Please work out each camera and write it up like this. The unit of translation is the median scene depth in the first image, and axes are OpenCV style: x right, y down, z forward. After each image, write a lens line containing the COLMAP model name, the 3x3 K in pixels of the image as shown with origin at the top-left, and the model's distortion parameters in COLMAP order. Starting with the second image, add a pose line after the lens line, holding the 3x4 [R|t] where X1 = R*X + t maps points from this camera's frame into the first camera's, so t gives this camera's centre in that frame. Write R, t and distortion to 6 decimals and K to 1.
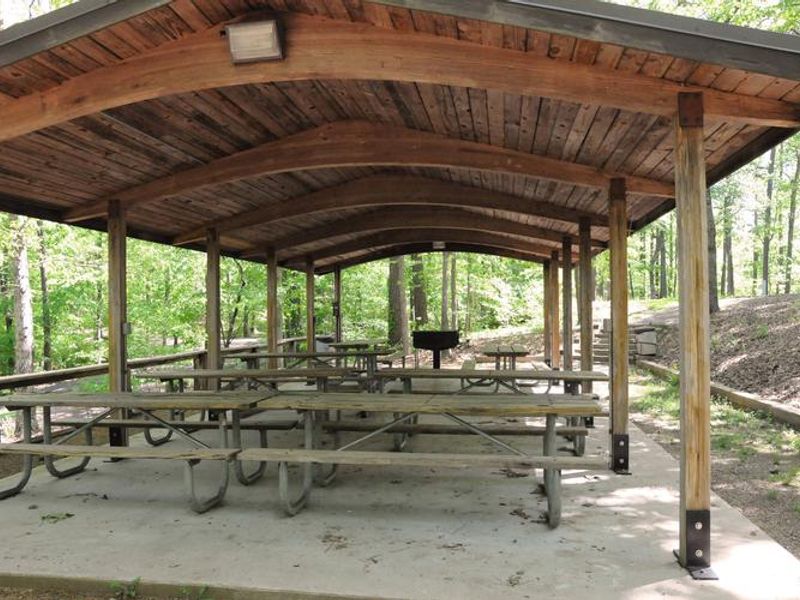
lens RADIAL K [[788.2, 0, 400.0], [0, 788.2, 300.0], [0, 0, 1]] dist [-0.124098, 0.023392]
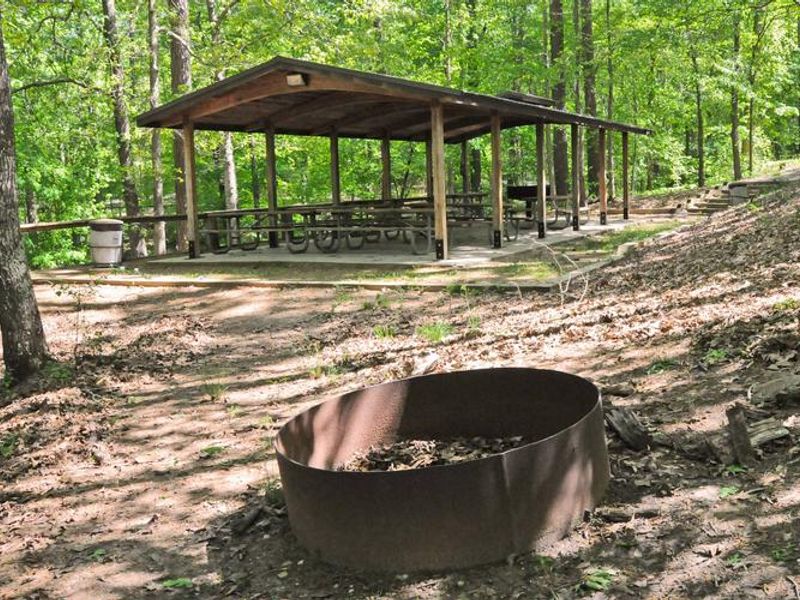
lens RADIAL K [[788.2, 0, 400.0], [0, 788.2, 300.0], [0, 0, 1]] dist [-0.124098, 0.023392]
pose [[0.968529, 0.018783, -0.248193, 0.230606], [0.025140, 0.984668, 0.172620, -0.005366], [0.247630, -0.173427, 0.953206, -0.449271]]
